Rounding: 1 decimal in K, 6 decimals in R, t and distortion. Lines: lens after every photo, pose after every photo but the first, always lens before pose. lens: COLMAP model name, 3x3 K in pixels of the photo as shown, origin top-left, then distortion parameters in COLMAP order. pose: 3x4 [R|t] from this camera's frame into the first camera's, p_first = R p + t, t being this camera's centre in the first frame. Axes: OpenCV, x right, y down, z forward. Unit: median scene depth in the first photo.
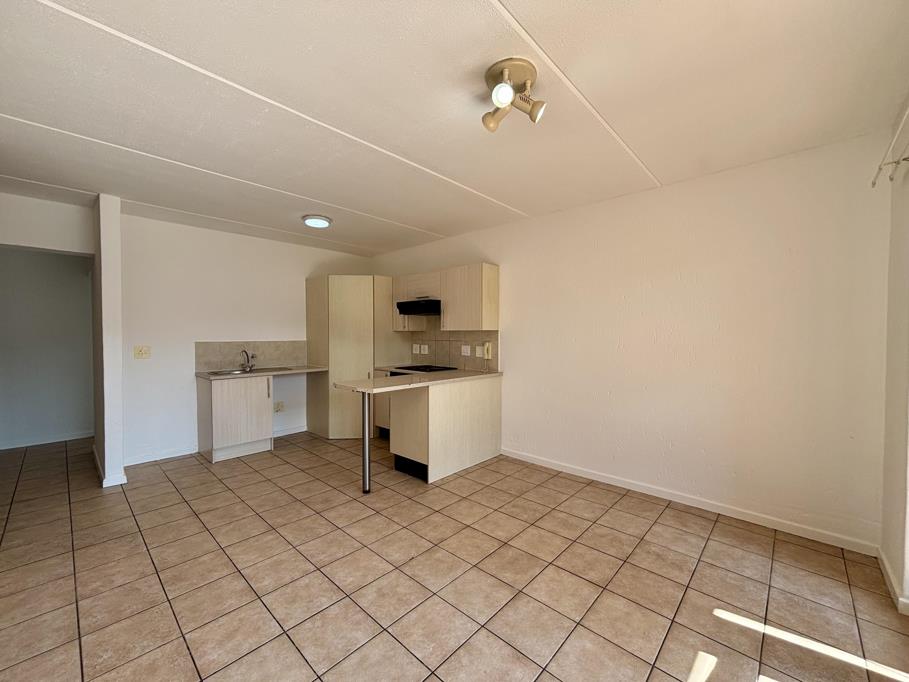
lens RADIAL K [[374.1, 0, 454.5], [0, 374.1, 339.3], [0, 0, 1]] dist [0.000792, -0.000076]
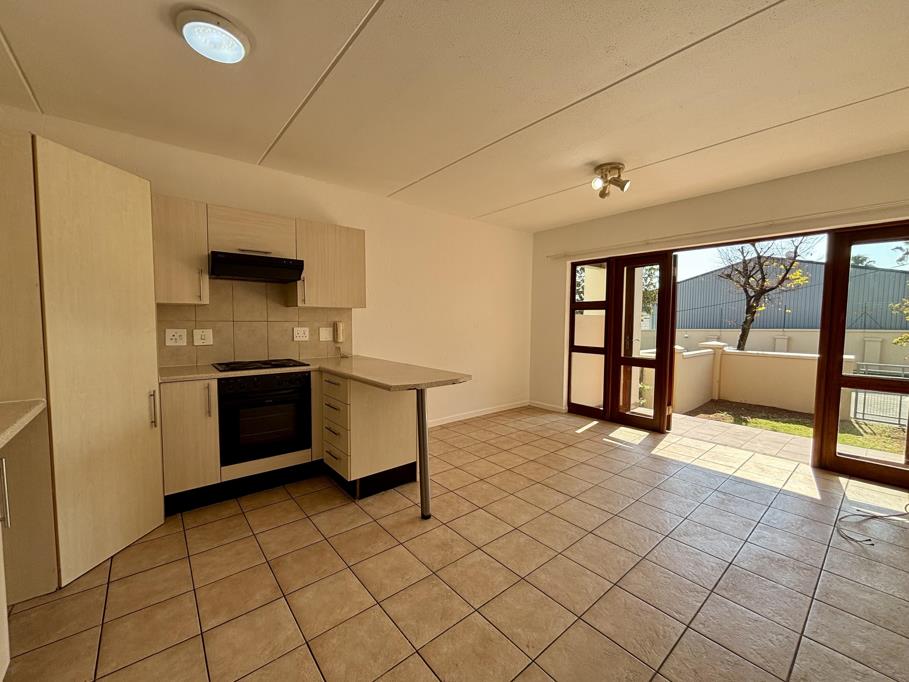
lens RADIAL K [[368.4, 0, 455.9], [0, 368.4, 341.8], [0, 0, 1]] dist [0.001398, 0.000078]
pose [[0.118808, -0.061374, 0.991019, -0.709711], [0.008673, 0.998114, 0.060773, 0.003044], [-0.992879, 0.001375, 0.119116, 0.629840]]
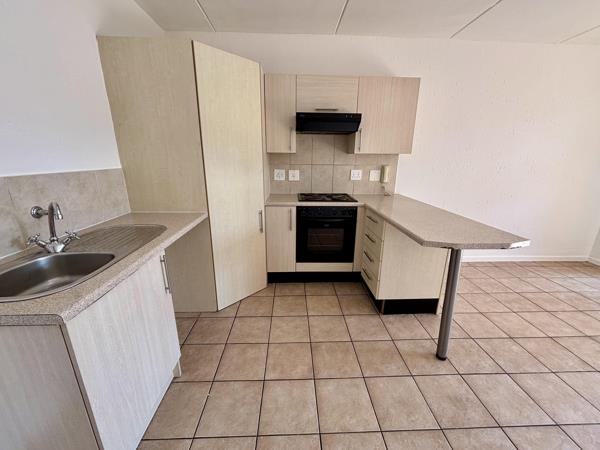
lens RADIAL K [[243.2, 0, 300.9], [0, 243.2, 225.5], [0, 0, 1]] dist [0.001398, 0.000078]
pose [[0.700514, -0.188772, 0.688219, -0.569966], [0.000387, 0.964481, 0.264153, -0.011787], [-0.713639, -0.184777, 0.675705, 0.676518]]
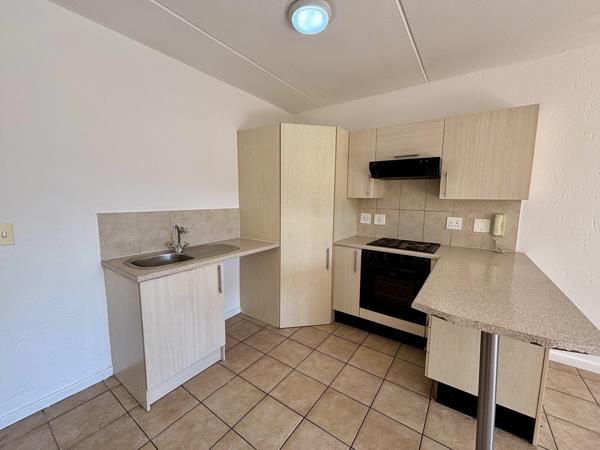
lens RADIAL K [[244.8, 0, 300.0], [0, 244.8, 225.0], [0, 0, 1]] dist [0.001737, 0.000188]
pose [[0.989630, -0.003413, 0.143599, -0.408953], [-0.011034, 0.994957, 0.099693, -0.017901], [-0.143215, -0.100244, 0.984602, 0.535442]]
